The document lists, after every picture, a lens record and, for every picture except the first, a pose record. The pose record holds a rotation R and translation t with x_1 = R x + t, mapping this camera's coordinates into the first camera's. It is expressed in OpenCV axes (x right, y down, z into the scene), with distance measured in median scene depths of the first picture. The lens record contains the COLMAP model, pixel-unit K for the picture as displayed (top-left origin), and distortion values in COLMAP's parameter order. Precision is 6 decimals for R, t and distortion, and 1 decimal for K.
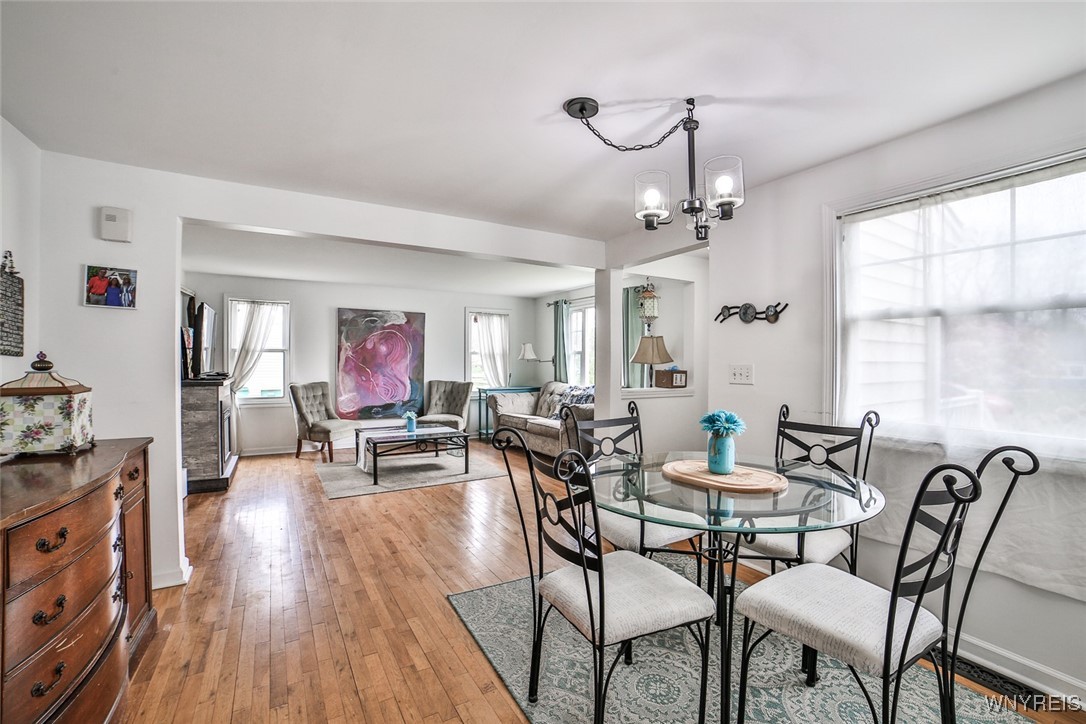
lens RADIAL K [[488.9, 0, 558.7], [0, 488.9, 360.3], [0, 0, 1]] dist [-0.078345, 0.035678]
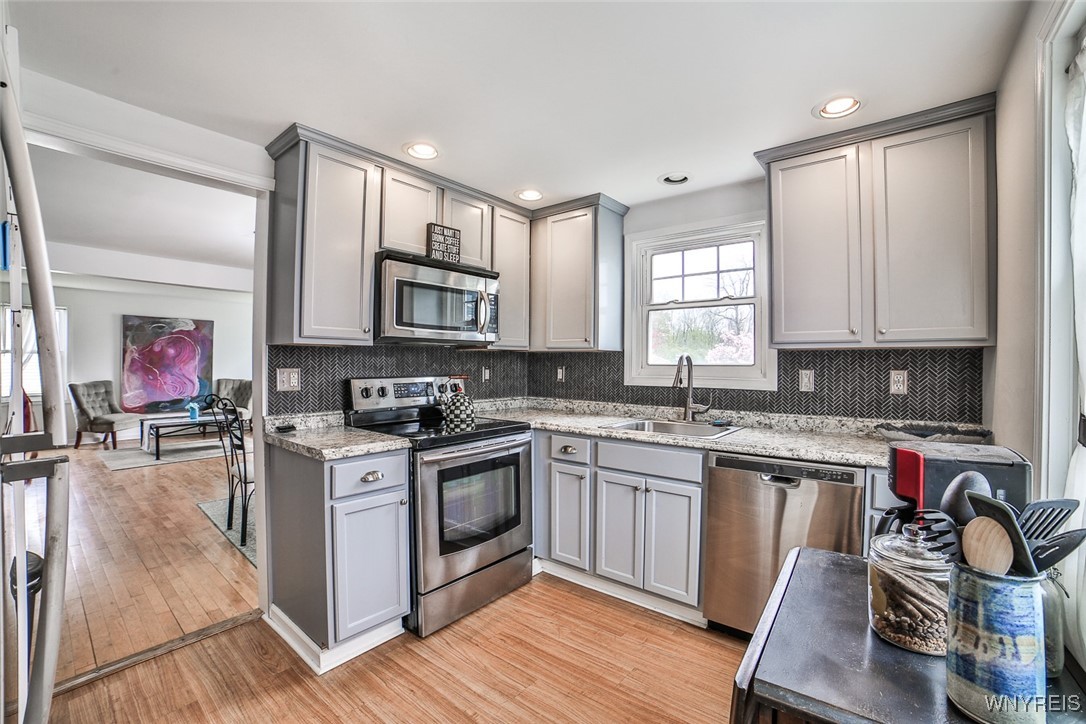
lens RADIAL K [[488.9, 0, 558.7], [0, 488.9, 360.3], [0, 0, 1]] dist [-0.078345, 0.035678]
pose [[0.951123, 0.002697, 0.308800, 0.235391], [-0.002165, 0.999996, -0.002064, -0.003262], [-0.308804, 0.001295, 0.951125, -0.488585]]
